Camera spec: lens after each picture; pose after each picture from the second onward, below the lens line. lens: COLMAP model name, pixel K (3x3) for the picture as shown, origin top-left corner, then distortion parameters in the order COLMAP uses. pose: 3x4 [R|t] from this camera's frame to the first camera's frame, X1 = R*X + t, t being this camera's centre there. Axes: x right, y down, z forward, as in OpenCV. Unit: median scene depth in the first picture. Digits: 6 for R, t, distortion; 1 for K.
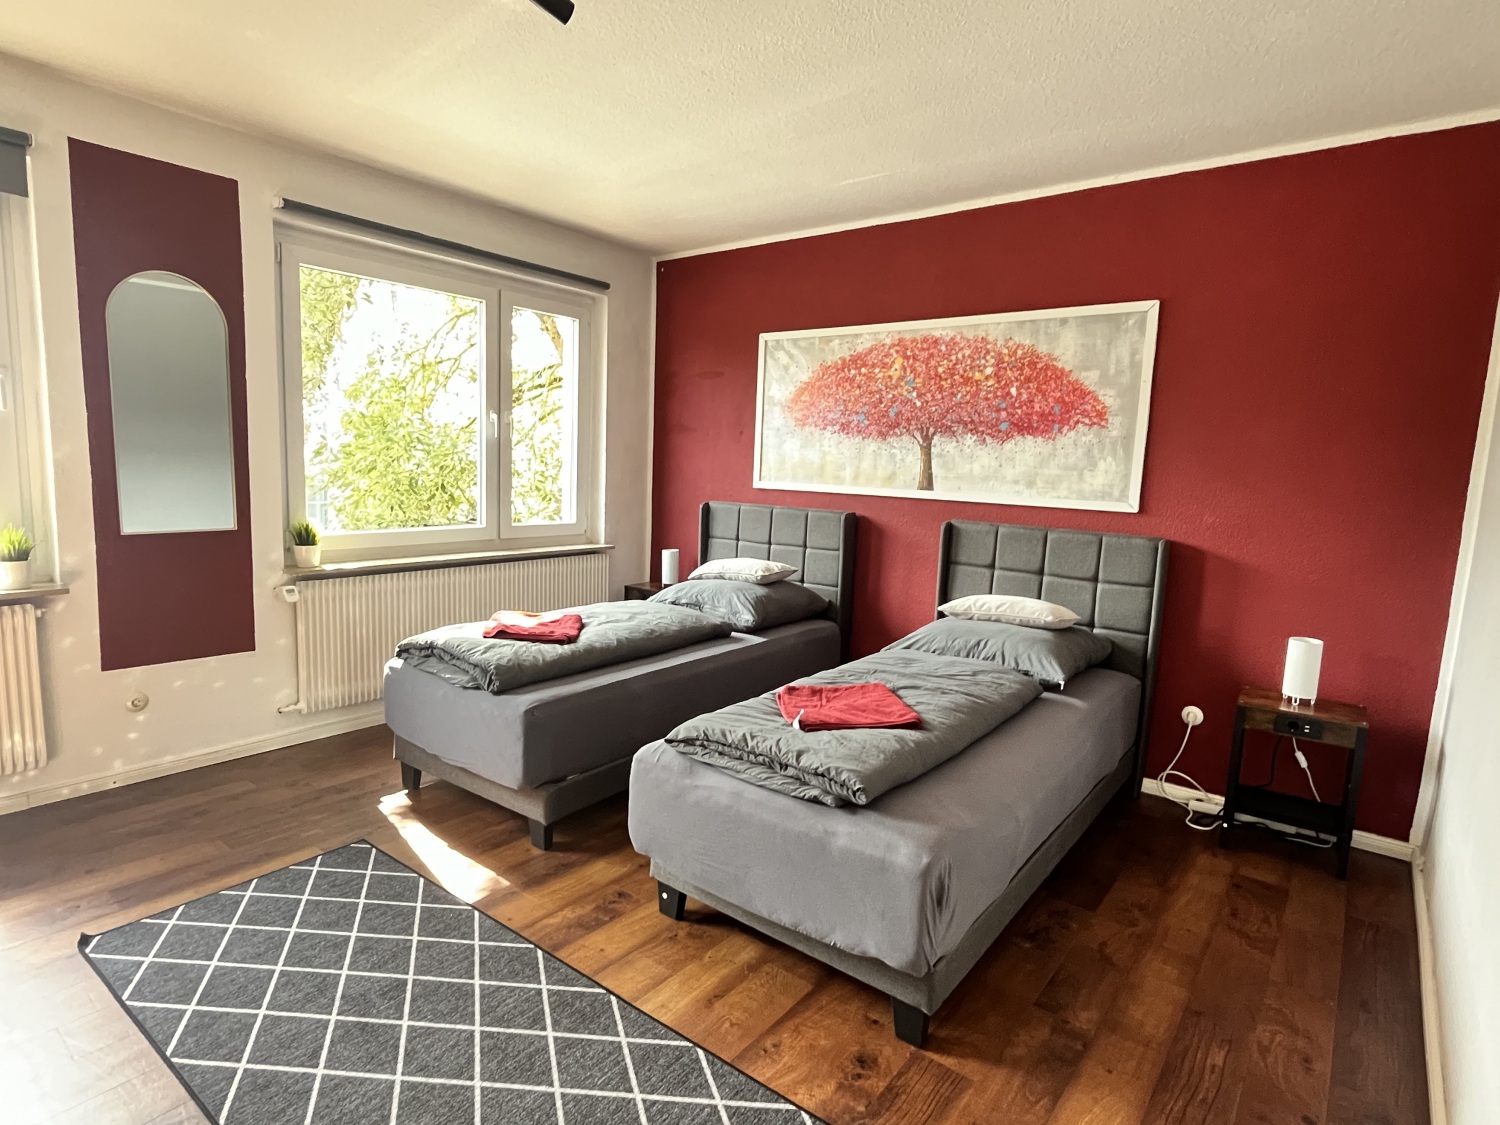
lens RADIAL K [[820.9, 0, 736.9], [0, 820.9, 563.5], [0, 0, 1]] dist [-0.001500, 0.000968]
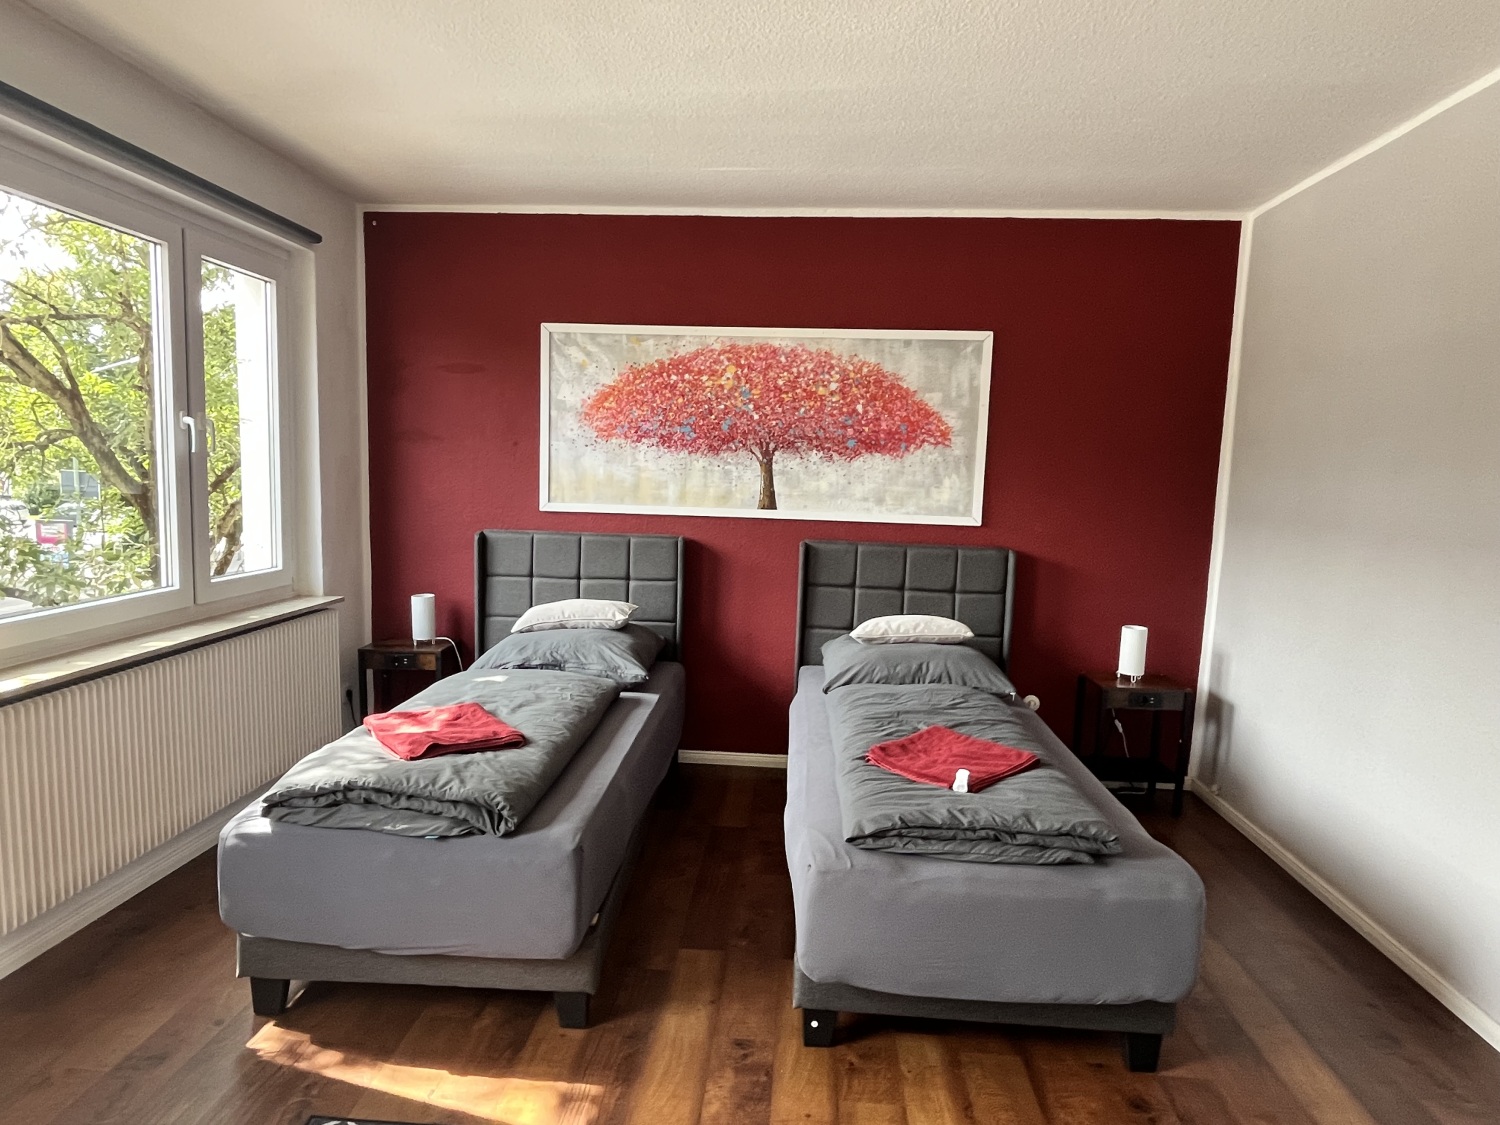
lens RADIAL K [[904.4, 0, 750.5], [0, 904.4, 570.1], [0, 0, 1]] dist [-0.002561, -0.001346]
pose [[0.818240, -0.077572, 0.569619, -0.423373], [0.073062, 0.996852, 0.030803, -0.059825], [-0.570215, 0.016413, 0.821331, 0.184102]]
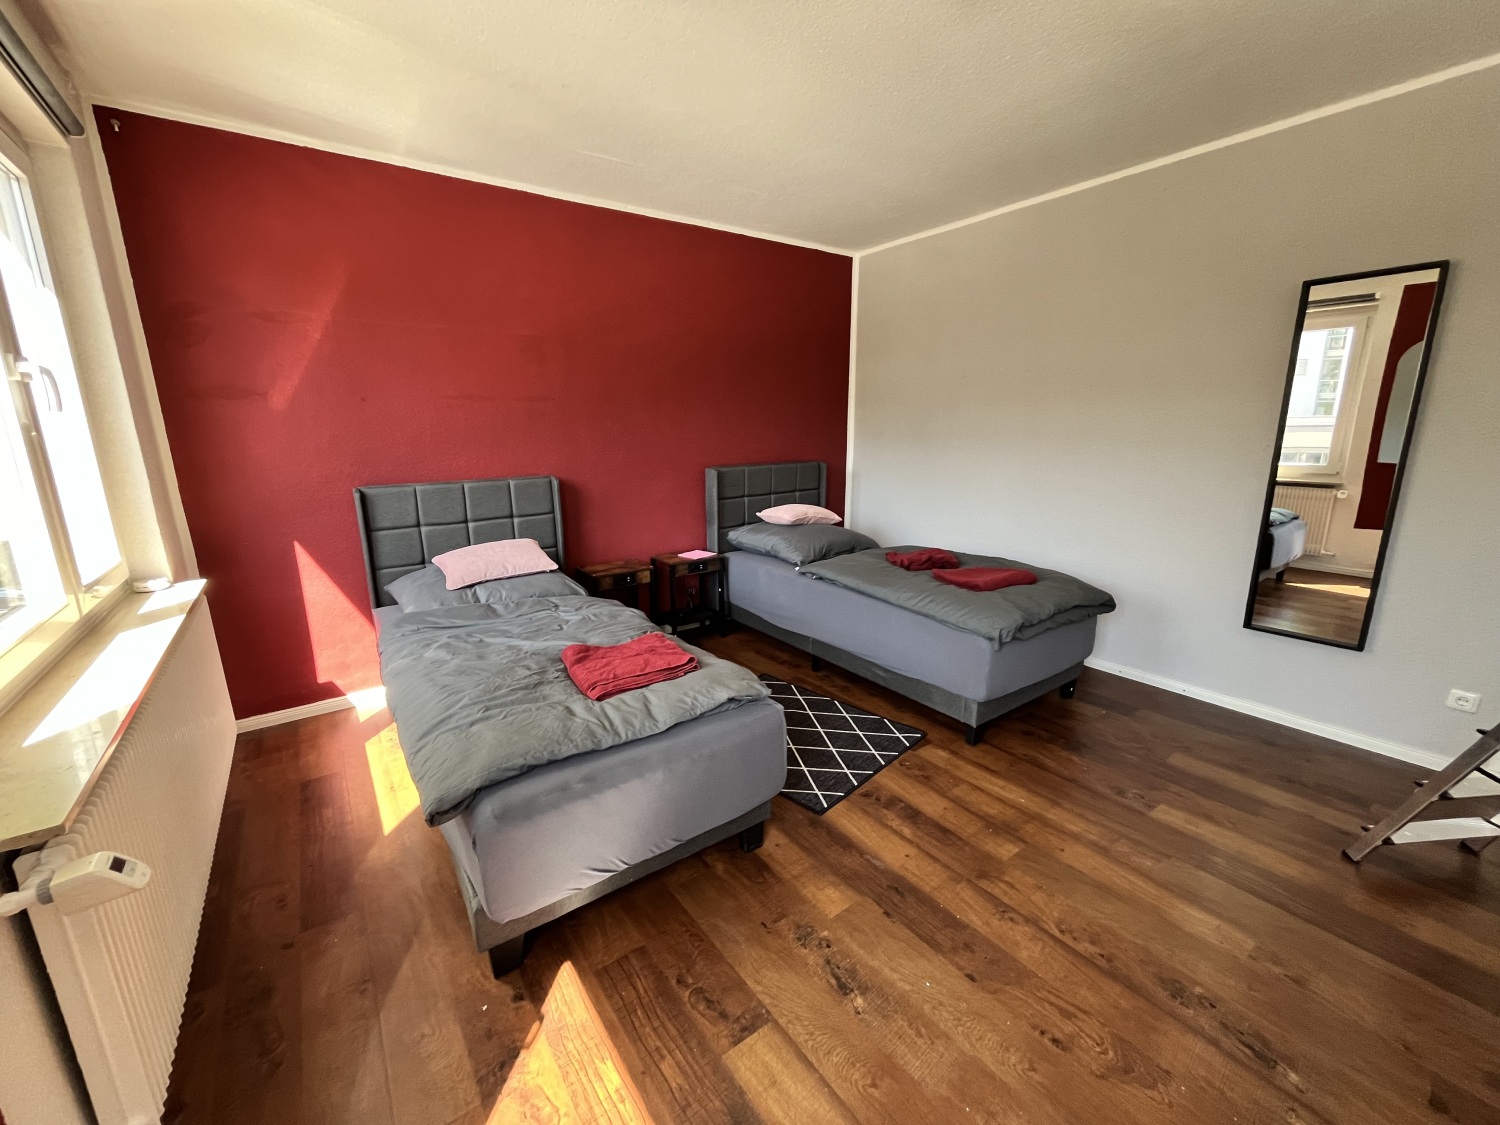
lens RADIAL K [[608.3, 0, 750.1], [0, 608.3, 575.0], [0, 0, 1]] dist [-0.002862, 0.000251]
pose [[0.269191, -0.260378, 0.927221, -0.655953], [0.146789, 0.962604, 0.227699, -0.094660], [-0.951835, 0.074811, 0.297345, 0.618940]]
